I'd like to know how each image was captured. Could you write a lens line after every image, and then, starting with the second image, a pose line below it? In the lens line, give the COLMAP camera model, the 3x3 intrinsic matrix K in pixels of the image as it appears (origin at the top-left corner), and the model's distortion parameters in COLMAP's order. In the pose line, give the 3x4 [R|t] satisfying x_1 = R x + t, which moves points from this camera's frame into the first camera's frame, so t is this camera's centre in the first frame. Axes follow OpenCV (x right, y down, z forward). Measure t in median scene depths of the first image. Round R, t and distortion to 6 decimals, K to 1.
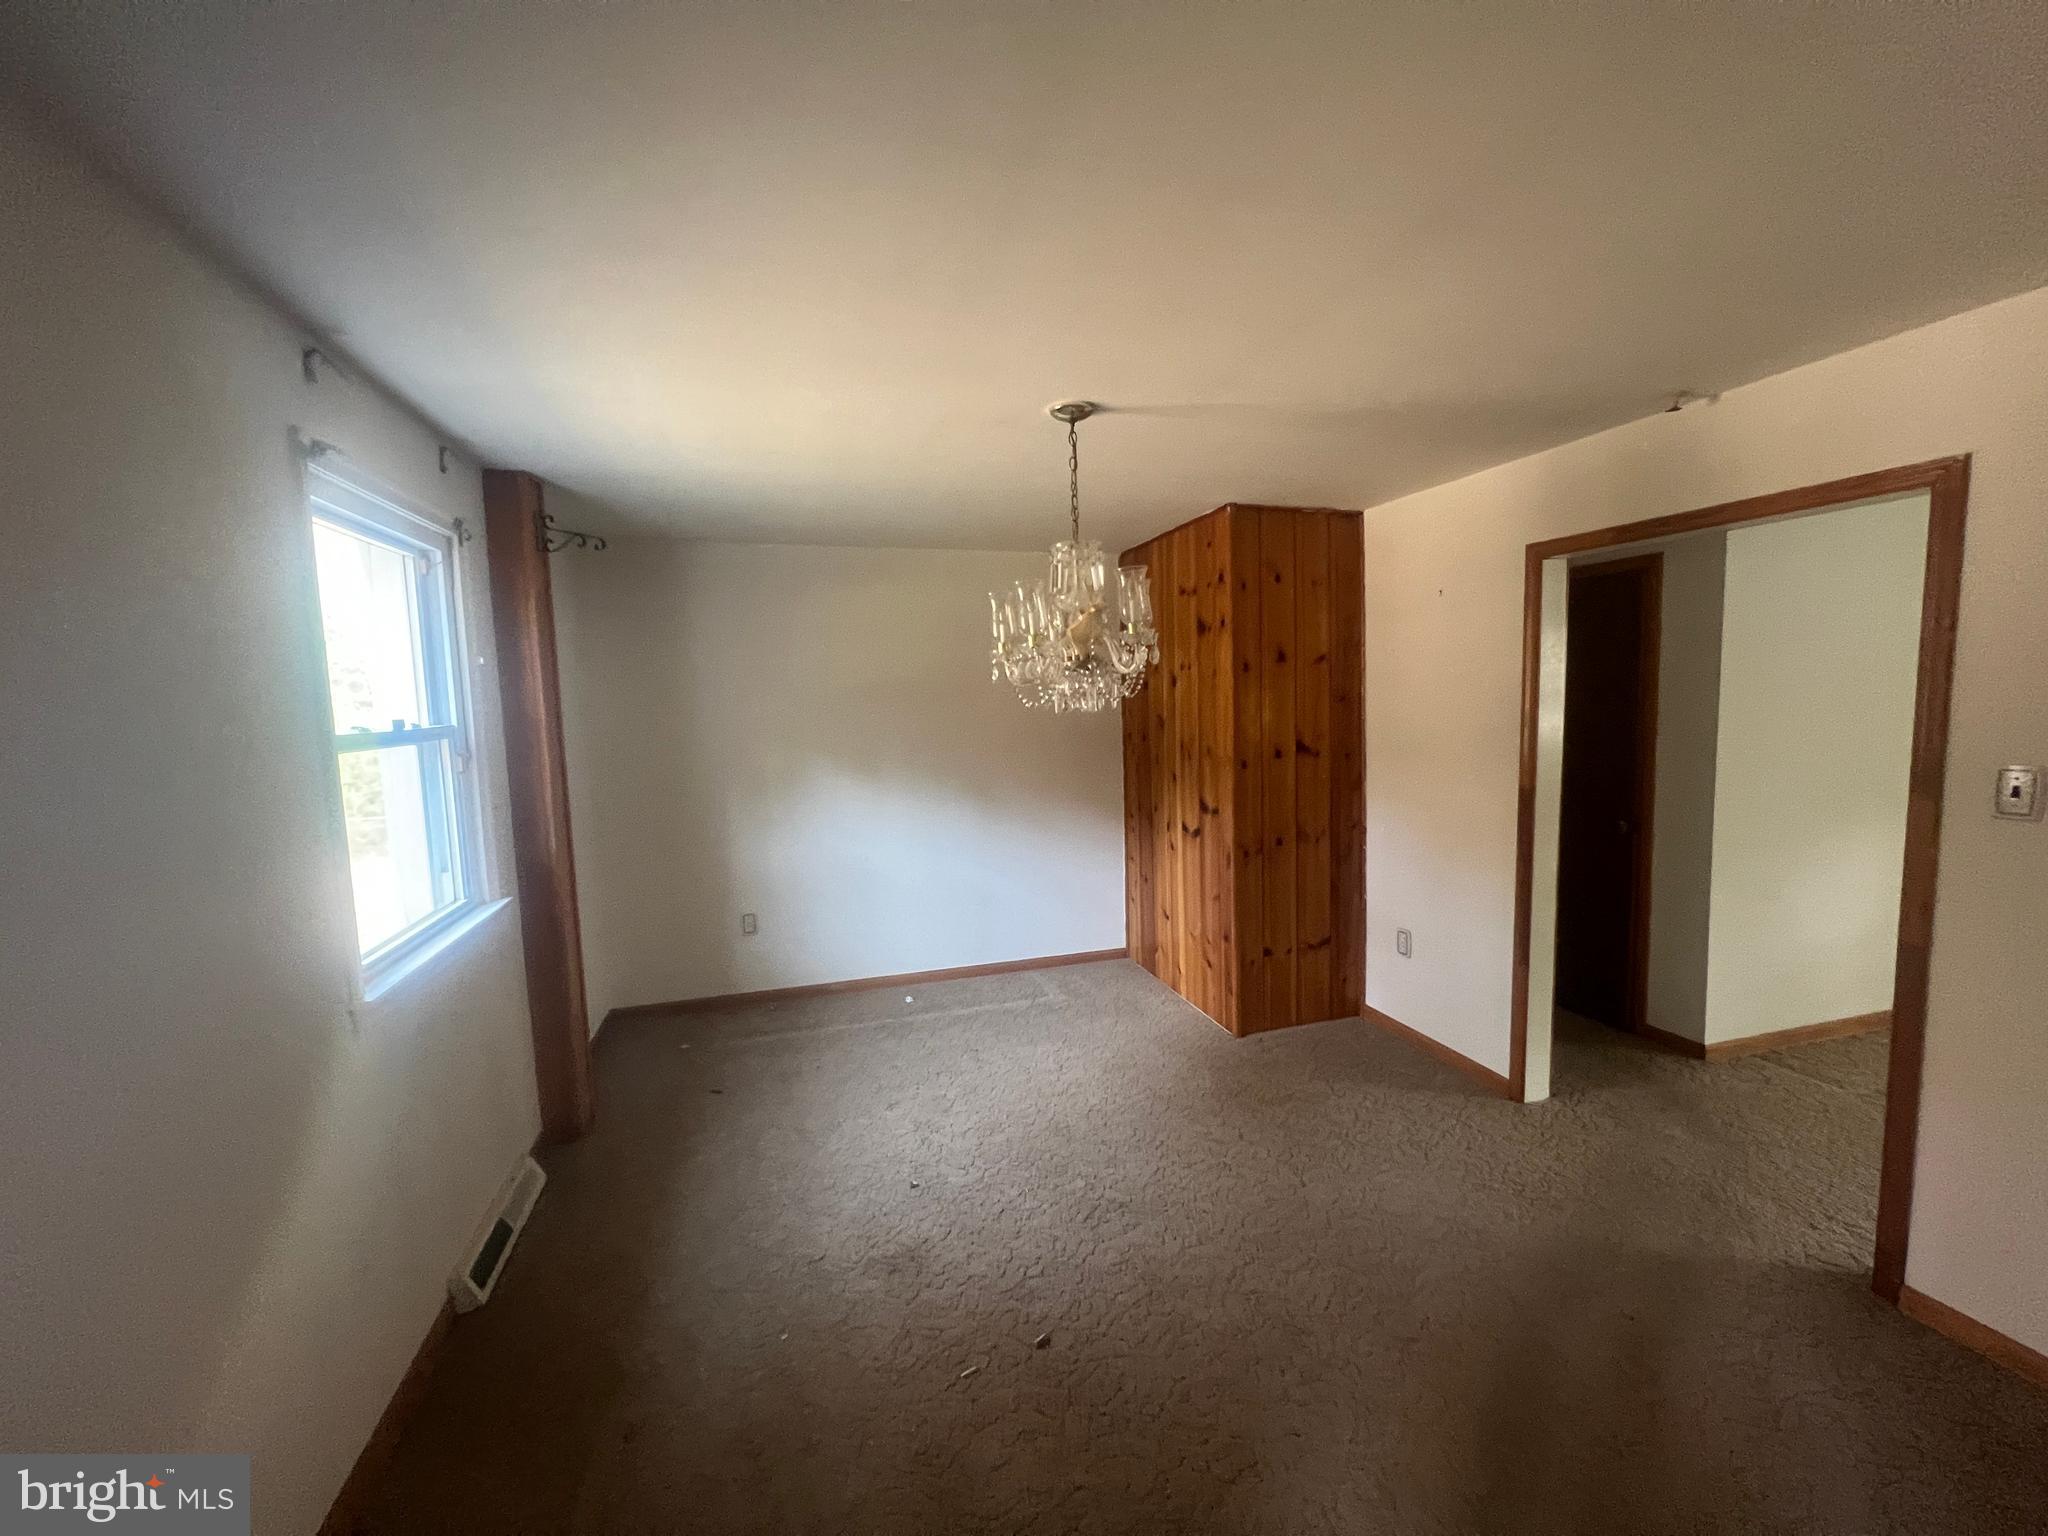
lens RADIAL K [[821.0, 0, 1024.0], [0, 821.0, 768.0], [0, 0, 1]] dist [-0.000749, -0.000021]
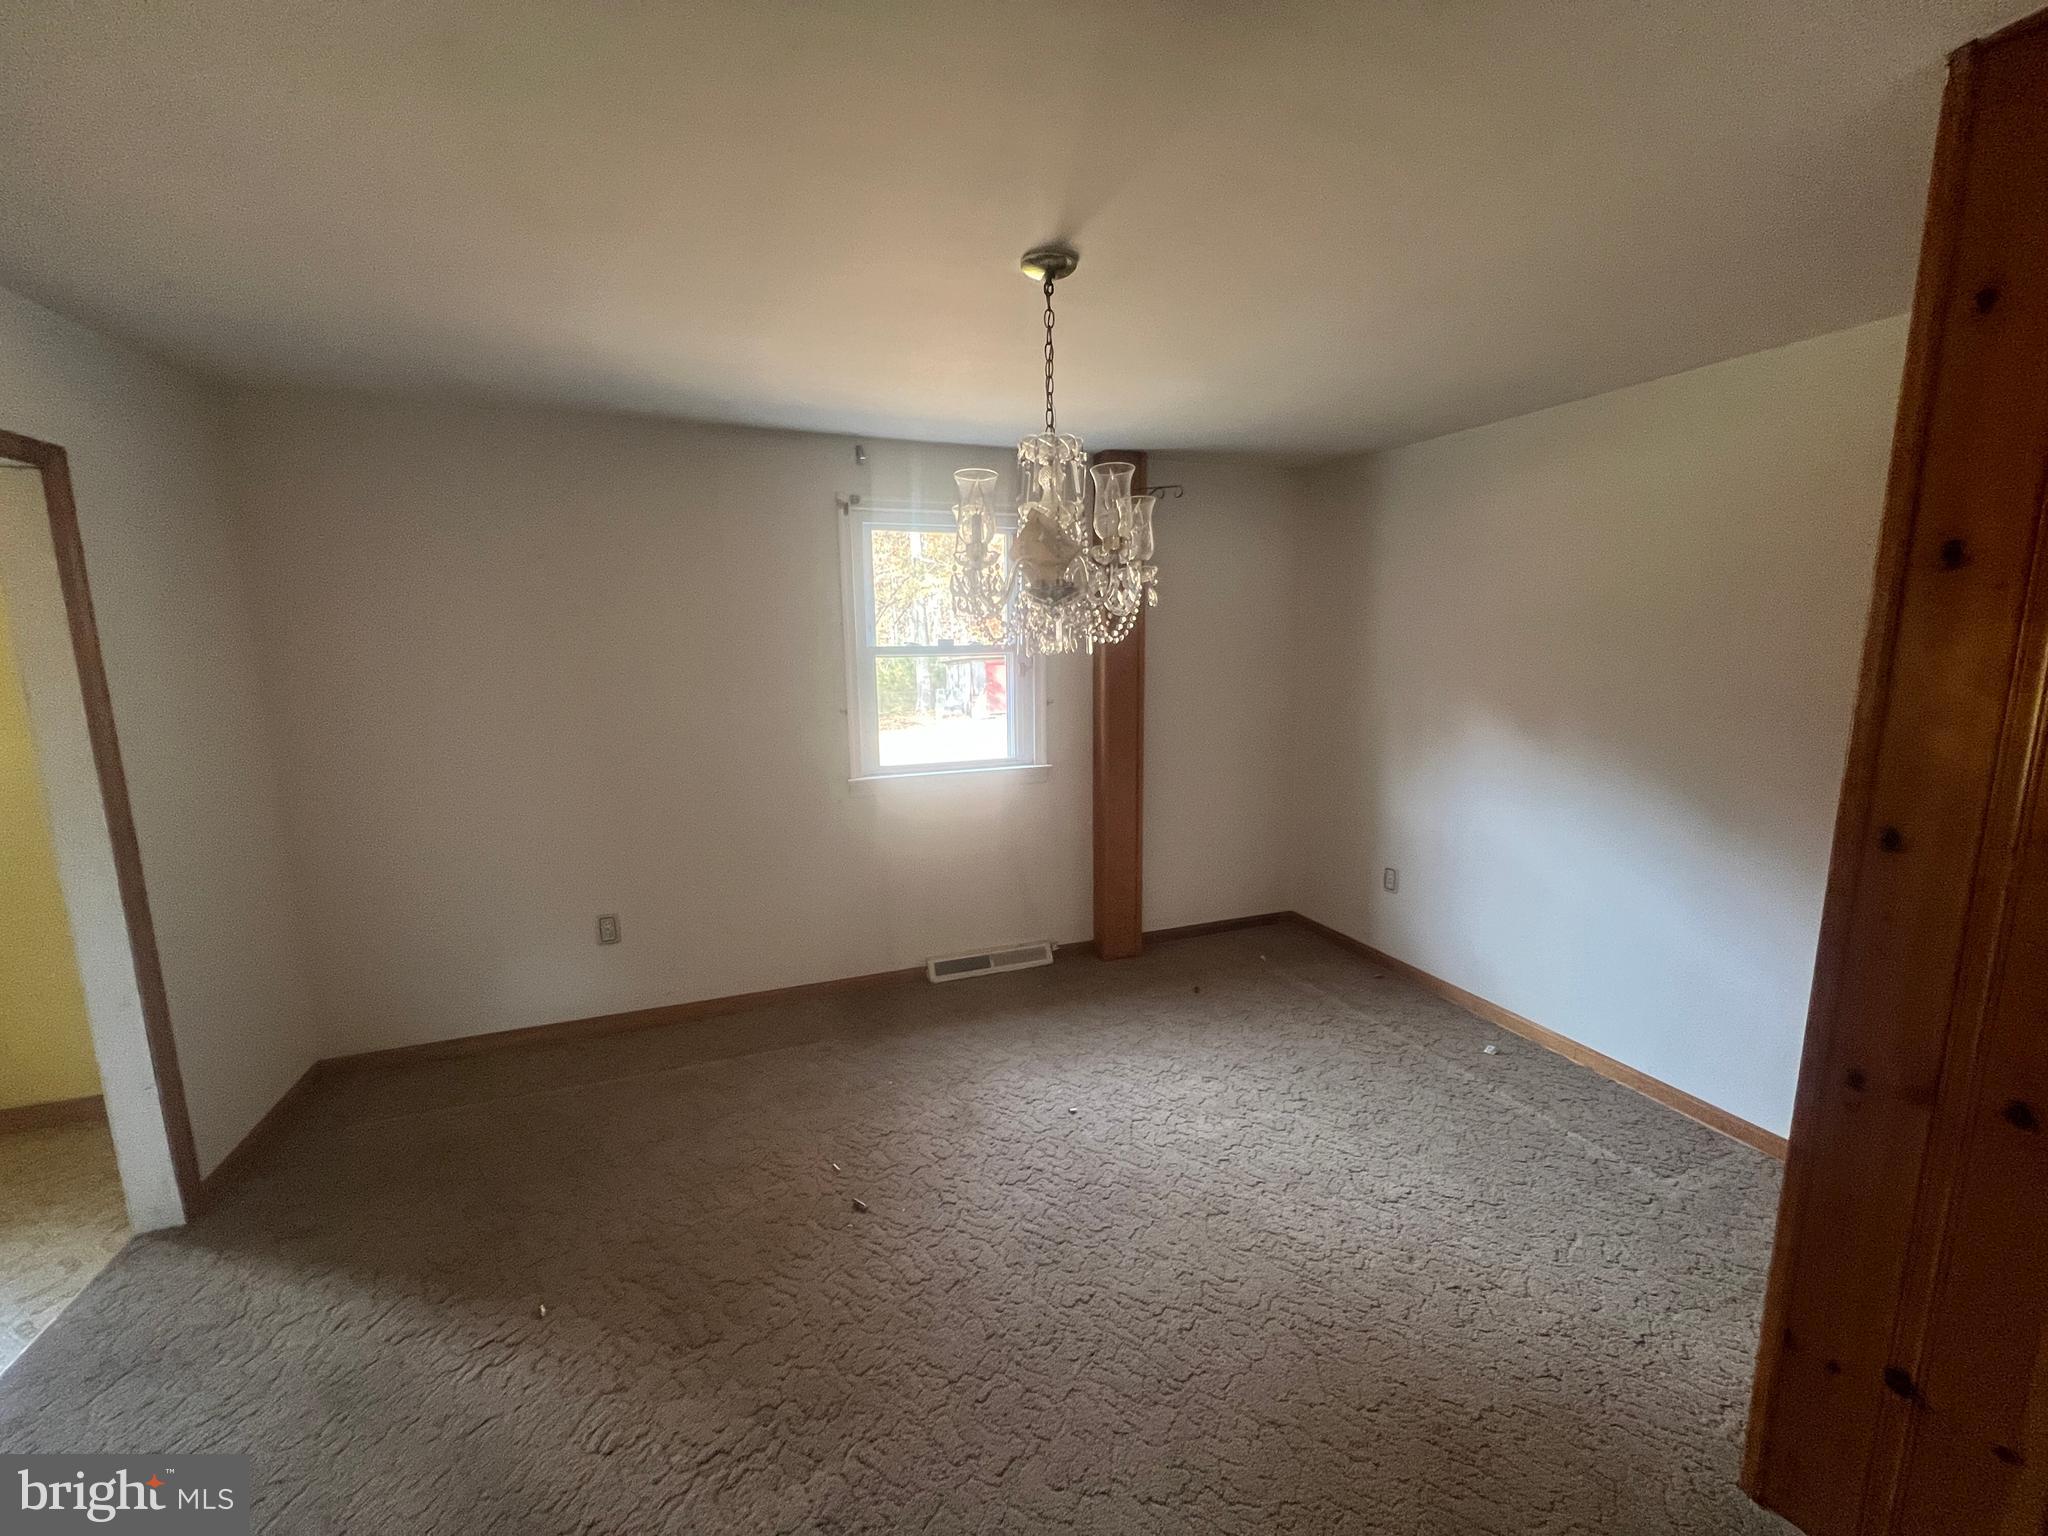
lens RADIAL K [[828.9, 0, 1024.0], [0, 828.9, 768.0], [0, 0, 1]] dist [0.001329, 0.000059]
pose [[0.073473, 0.181599, -0.980624, 0.591167], [-0.079532, 0.981217, 0.175750, -0.067840], [0.994121, 0.065078, 0.086536, 0.605514]]
